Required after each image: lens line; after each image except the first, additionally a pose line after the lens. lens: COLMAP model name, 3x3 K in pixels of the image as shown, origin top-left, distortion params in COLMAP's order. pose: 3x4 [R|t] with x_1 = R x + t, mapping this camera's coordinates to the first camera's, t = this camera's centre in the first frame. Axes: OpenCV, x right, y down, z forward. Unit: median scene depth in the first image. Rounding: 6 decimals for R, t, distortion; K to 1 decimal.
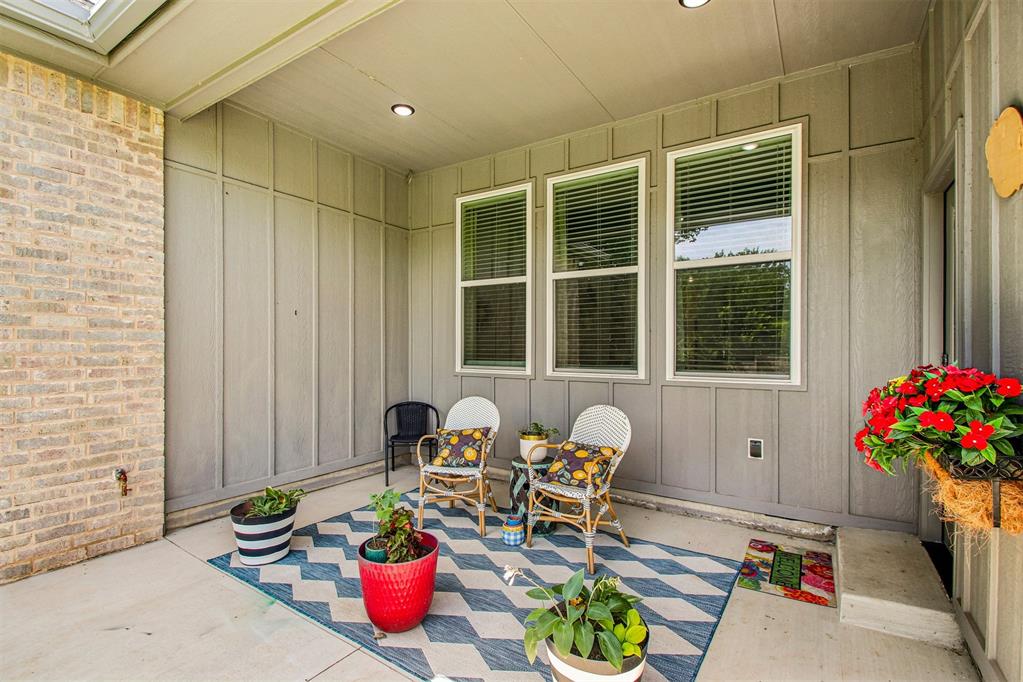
lens RADIAL K [[478.8, 0, 517.3], [0, 478.8, 343.8], [0, 0, 1]] dist [0.017493, 0.000439]
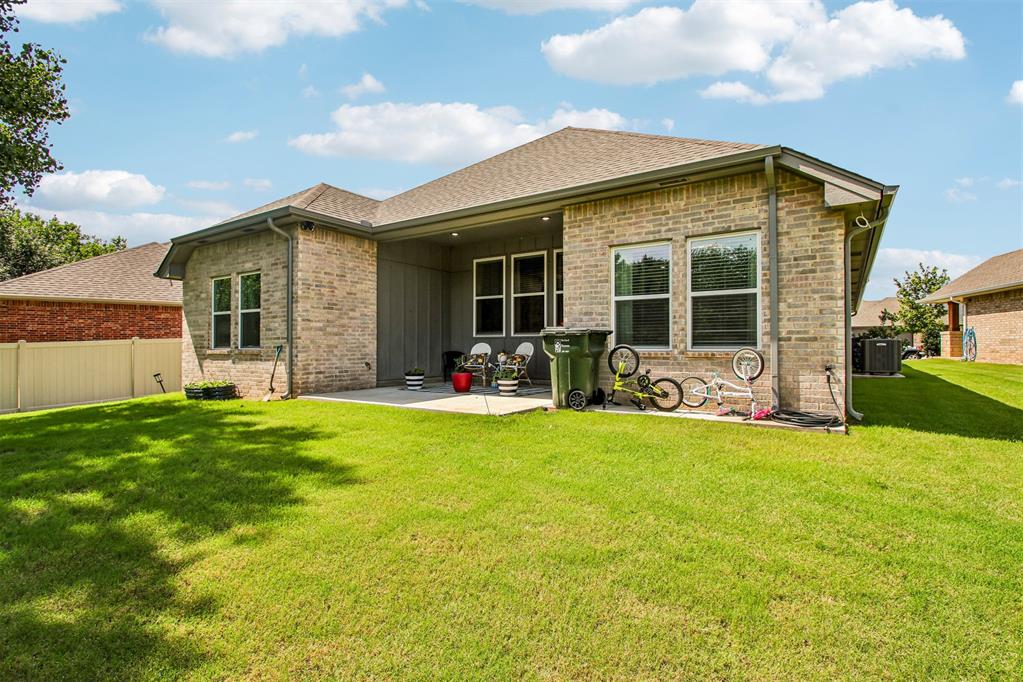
lens RADIAL K [[500.4, 0, 512.9], [0, 500.4, 341.6], [0, 0, 1]] dist [-0.002360, -0.000362]
pose [[0.999715, -0.002627, -0.023727, 0.155195], [0.002534, 0.999989, -0.003939, 0.122716], [0.023737, 0.003877, 0.999711, -1.838250]]
